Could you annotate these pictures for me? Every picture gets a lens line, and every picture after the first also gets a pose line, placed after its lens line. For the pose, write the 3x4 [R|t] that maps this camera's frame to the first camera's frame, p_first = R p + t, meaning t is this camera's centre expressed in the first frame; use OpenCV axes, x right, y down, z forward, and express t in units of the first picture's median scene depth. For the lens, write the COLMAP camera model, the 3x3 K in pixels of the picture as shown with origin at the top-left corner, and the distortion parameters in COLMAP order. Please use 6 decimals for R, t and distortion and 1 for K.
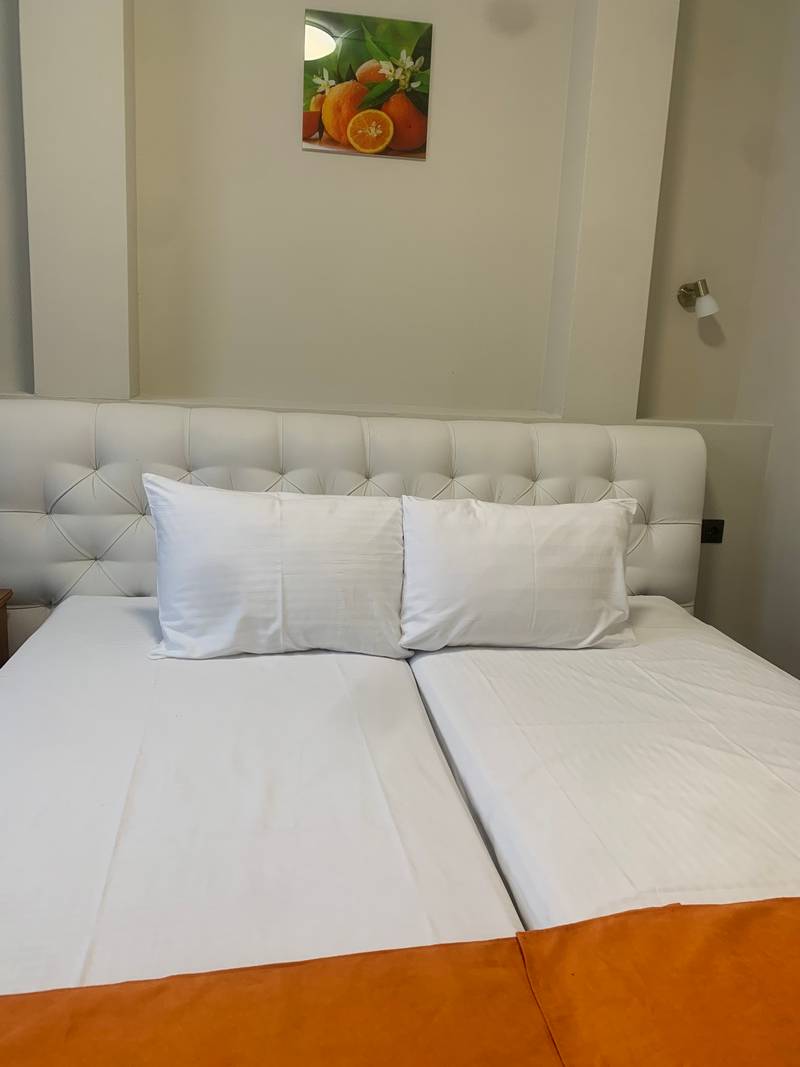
lens RADIAL K [[818.2, 0, 400.0], [0, 818.2, 533.5], [0, 0, 1]] dist [0.002540, 0.000721]
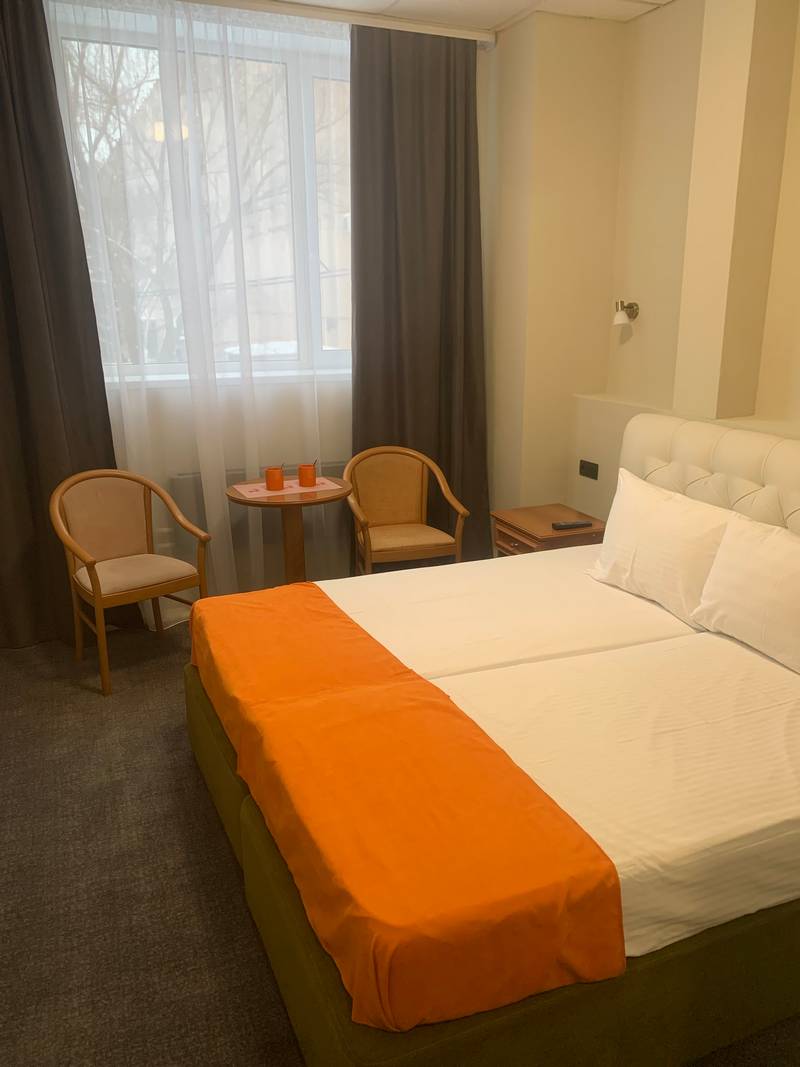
lens RADIAL K [[818.2, 0, 400.0], [0, 818.2, 533.5], [0, 0, 1]] dist [0.002540, 0.000721]
pose [[0.253230, 0.226120, -0.940609, 1.167918], [-0.183164, 0.965920, 0.182893, -0.167259], [0.949908, 0.125972, 0.286017, 0.117112]]
